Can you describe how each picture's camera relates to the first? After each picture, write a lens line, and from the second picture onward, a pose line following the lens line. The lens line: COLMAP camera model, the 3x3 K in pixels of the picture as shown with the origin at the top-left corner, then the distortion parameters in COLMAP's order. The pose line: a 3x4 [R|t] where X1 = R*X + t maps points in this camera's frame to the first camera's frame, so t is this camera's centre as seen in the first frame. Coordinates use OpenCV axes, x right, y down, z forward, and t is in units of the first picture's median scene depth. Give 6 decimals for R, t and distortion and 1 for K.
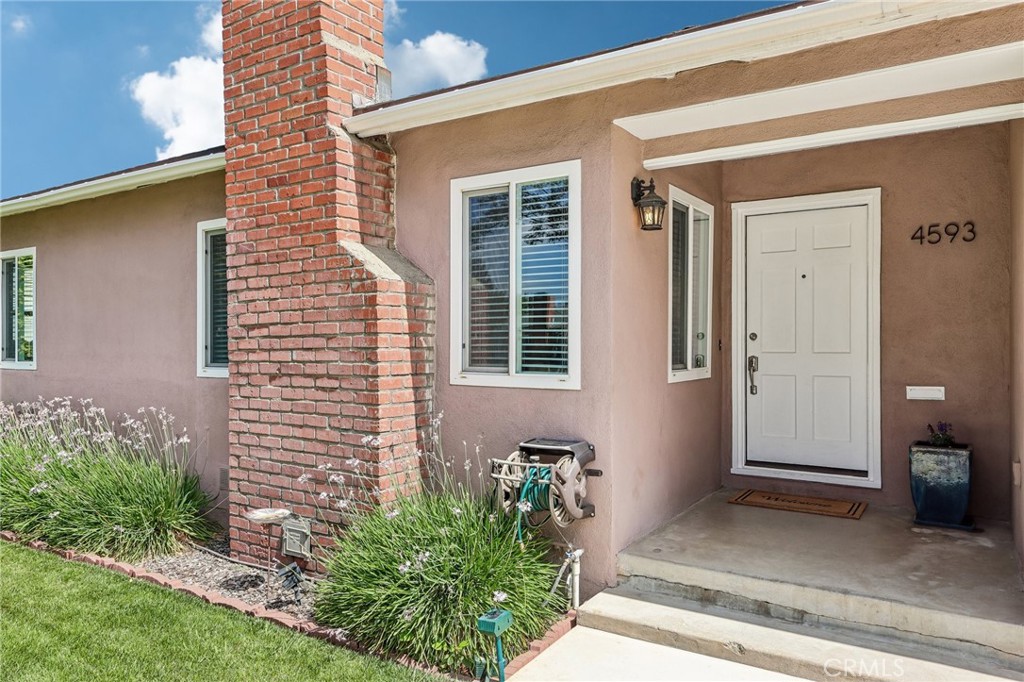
lens RADIAL K [[717.9, 0, 492.2], [0, 717.9, 354.4], [0, 0, 1]] dist [0.002730, 0.000721]
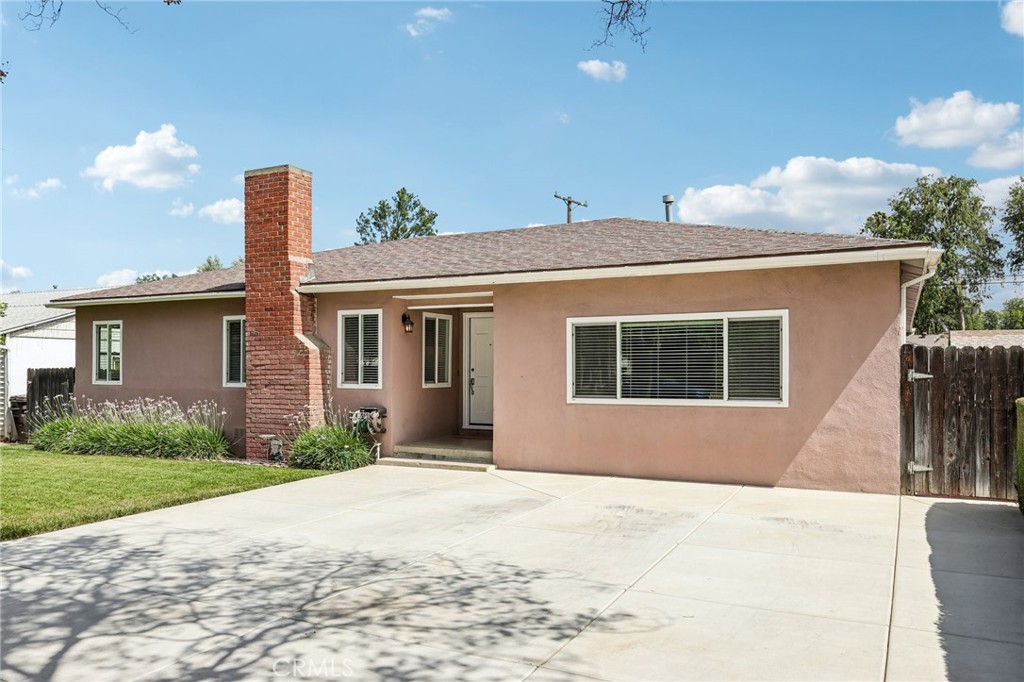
lens RADIAL K [[734.9, 0, 508.2], [0, 734.9, 377.0], [0, 0, 1]] dist [0.002130, 0.004747]
pose [[0.992912, 0.003671, 0.118798, 0.246437], [-0.003079, 0.999982, -0.005168, 0.013356], [-0.118815, 0.004765, 0.992905, -1.769488]]
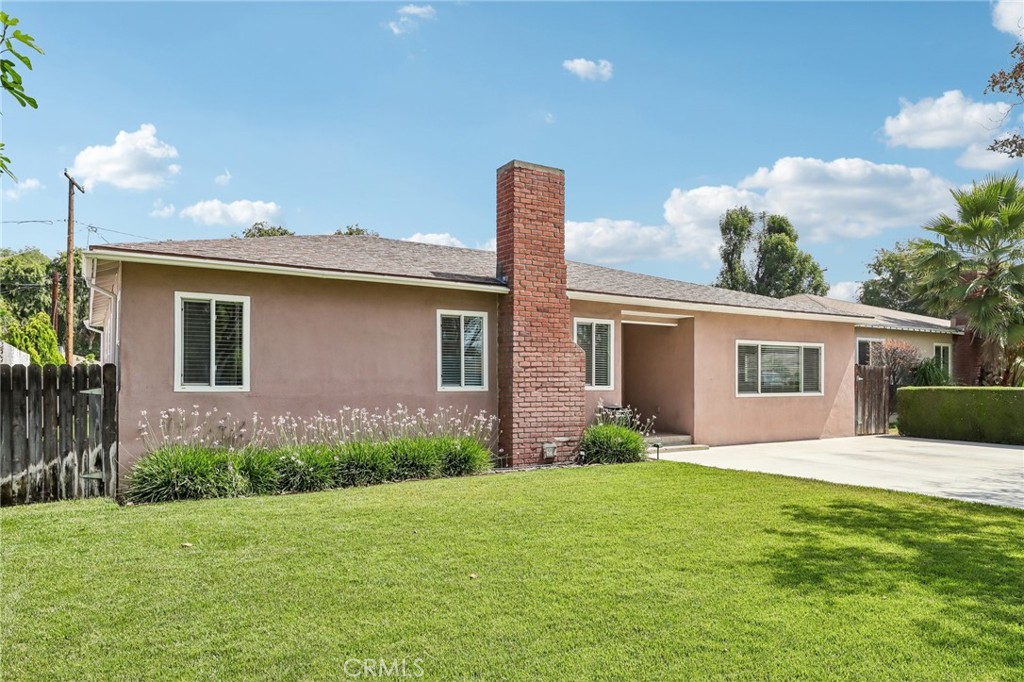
lens RADIAL K [[679.4, 0, 514.9], [0, 679.4, 374.7], [0, 0, 1]] dist [0.006003, 0.001565]
pose [[0.429399, 0.010538, 0.903053, -2.574845], [0.003940, 0.999901, -0.013541, 0.017769], [-0.903106, 0.009372, 0.429315, 0.069559]]
